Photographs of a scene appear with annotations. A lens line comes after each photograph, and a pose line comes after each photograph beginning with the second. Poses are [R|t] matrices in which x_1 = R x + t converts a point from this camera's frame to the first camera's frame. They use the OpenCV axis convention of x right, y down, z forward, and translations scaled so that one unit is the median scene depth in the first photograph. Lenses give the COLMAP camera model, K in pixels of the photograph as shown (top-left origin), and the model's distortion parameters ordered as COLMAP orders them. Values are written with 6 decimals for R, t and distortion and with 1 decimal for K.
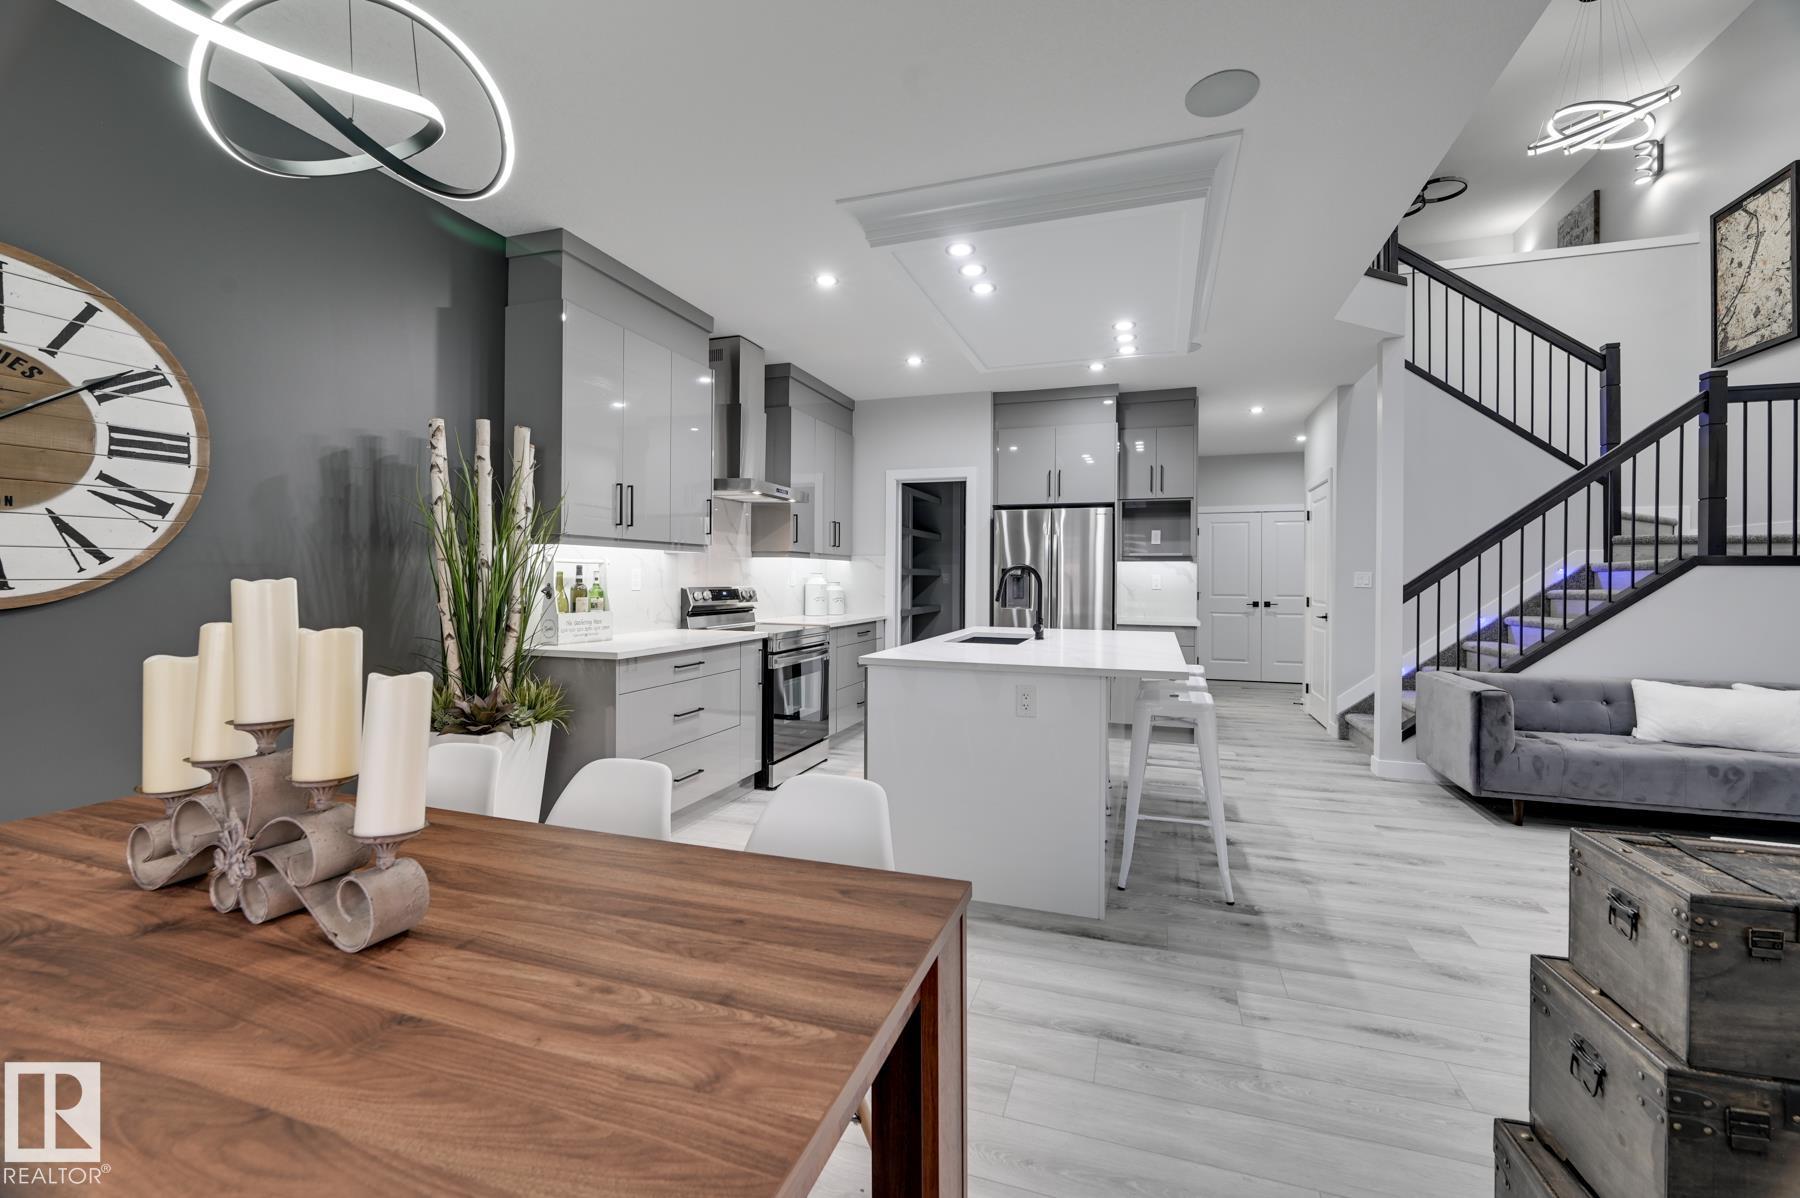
lens RADIAL K [[718.8, 0, 925.1], [0, 718.8, 580.5], [0, 0, 1]] dist [-0.003586, 0.001384]
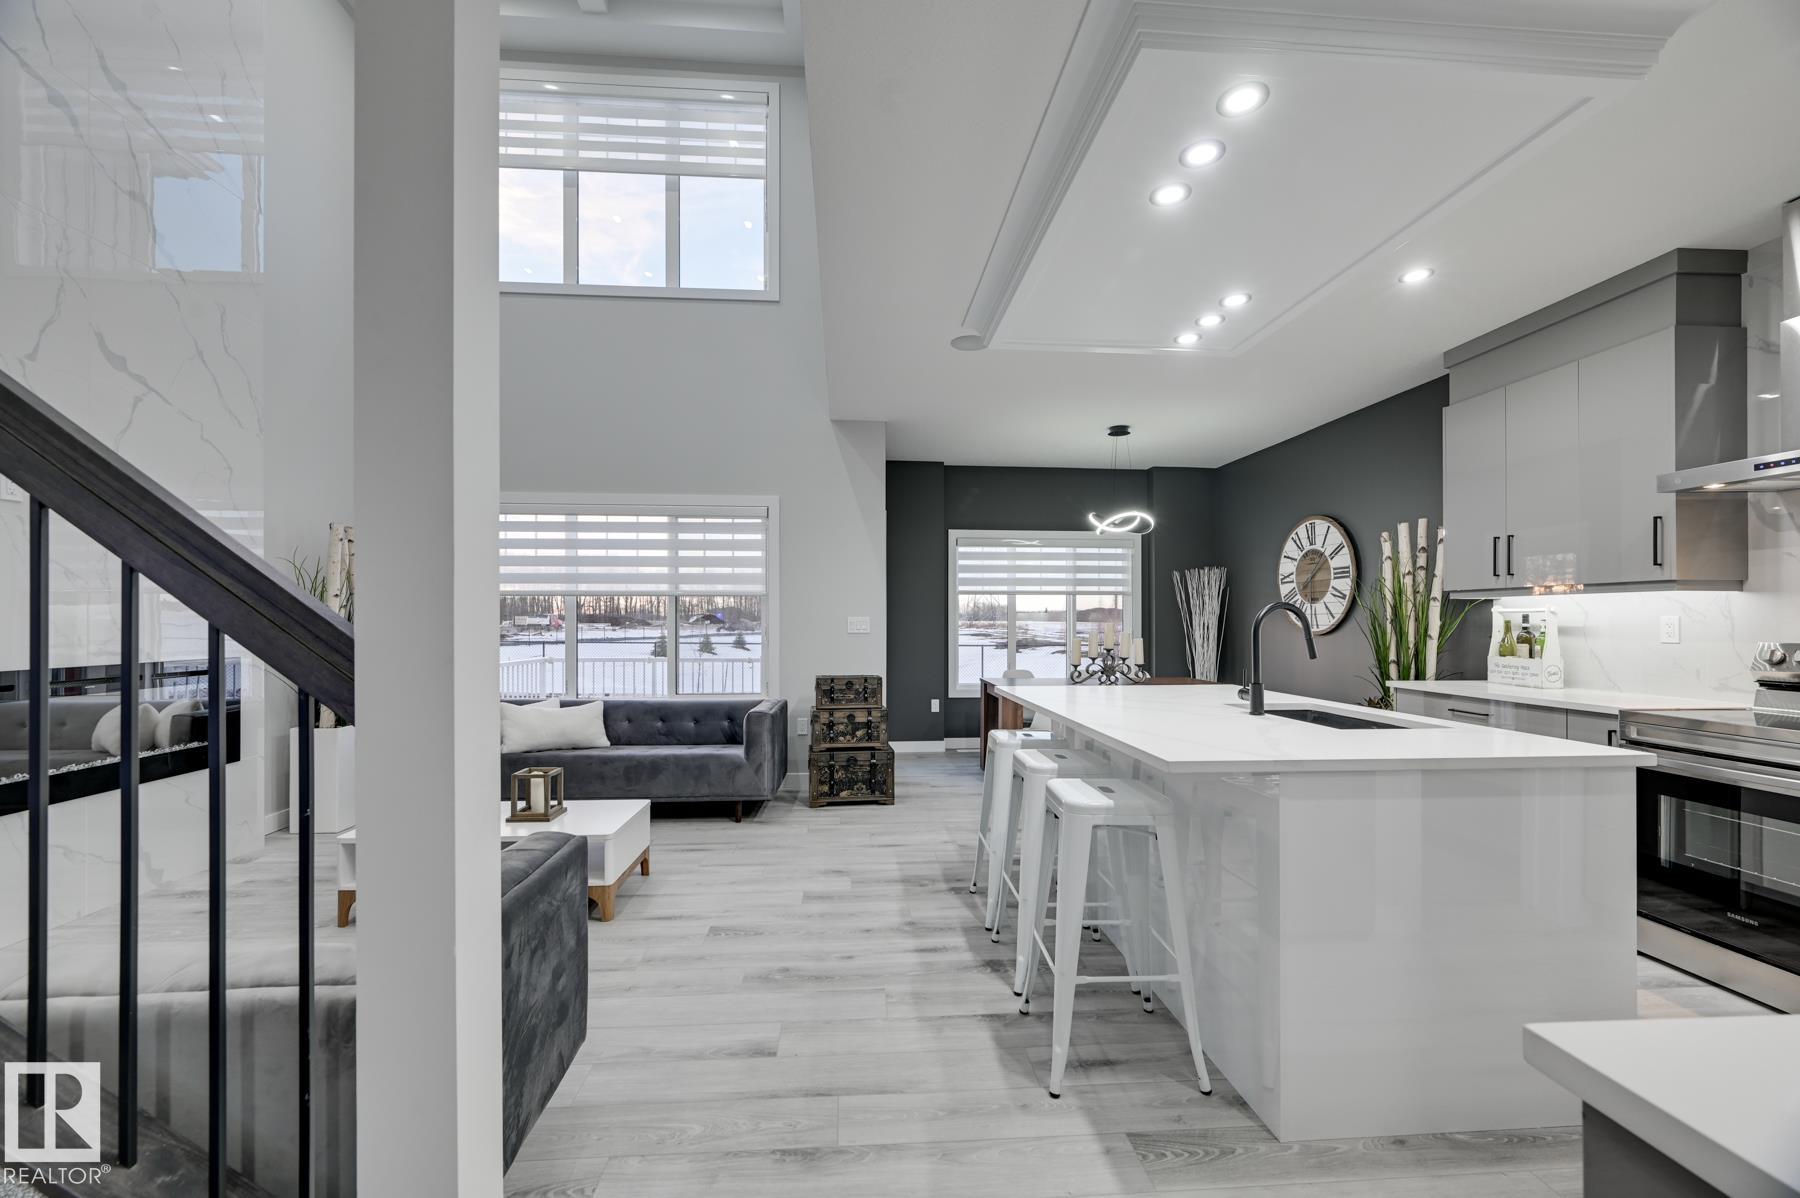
lens RADIAL K [[718.8, 0, 893.0], [0, 718.8, 617.6], [0, 0, 1]] dist [-0.003586, 0.001384]
pose [[-0.929723, -0.008961, -0.368150, 0.667761], [-0.009093, 0.999958, -0.001377, -0.005123], [0.368147, 0.002068, -0.929765, 1.386565]]
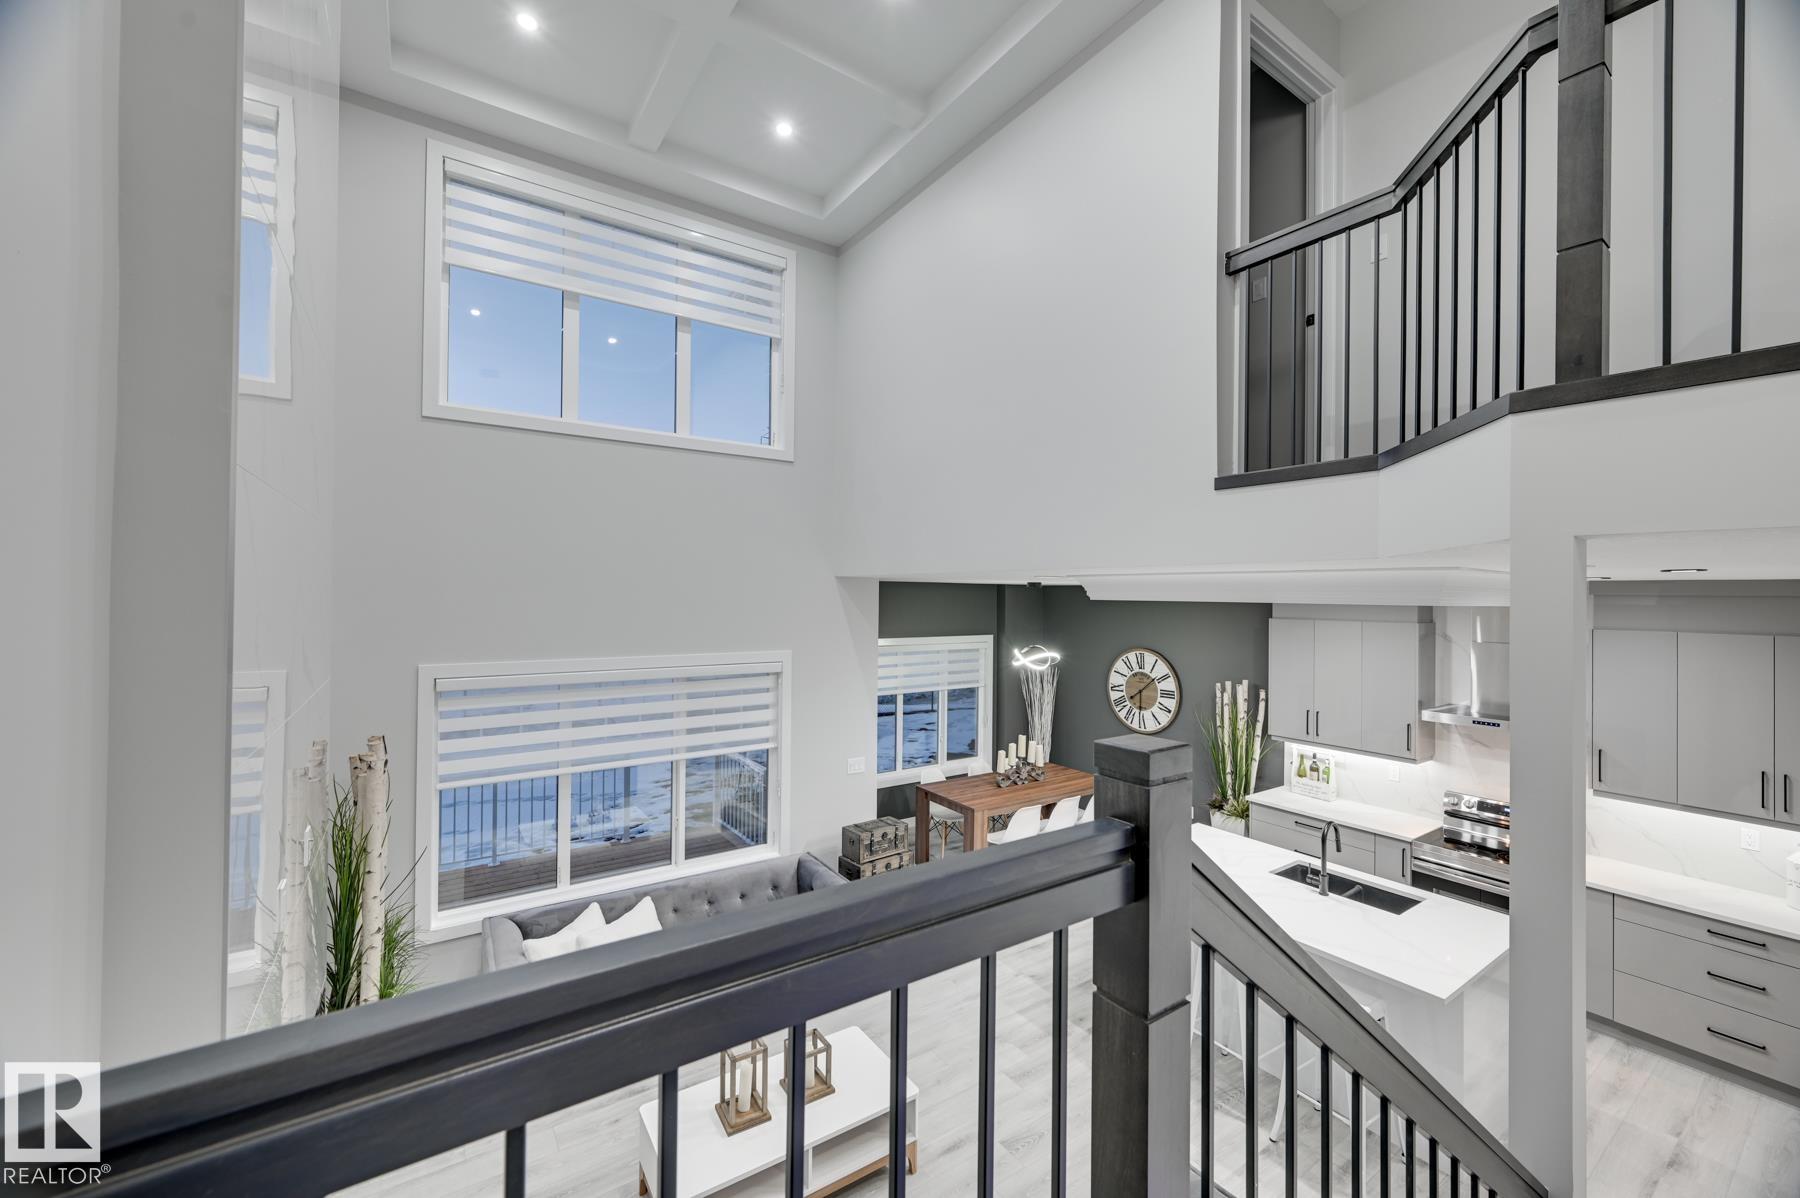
lens RADIAL K [[718.8, 0, 892.2], [0, 718.8, 576.6], [0, 0, 1]] dist [-0.003586, 0.001384]
pose [[-0.617786, -0.029053, -0.785810, 1.329458], [-0.018312, 0.999578, -0.022560, -0.337267], [0.786133, 0.000453, -0.618057, 1.073222]]
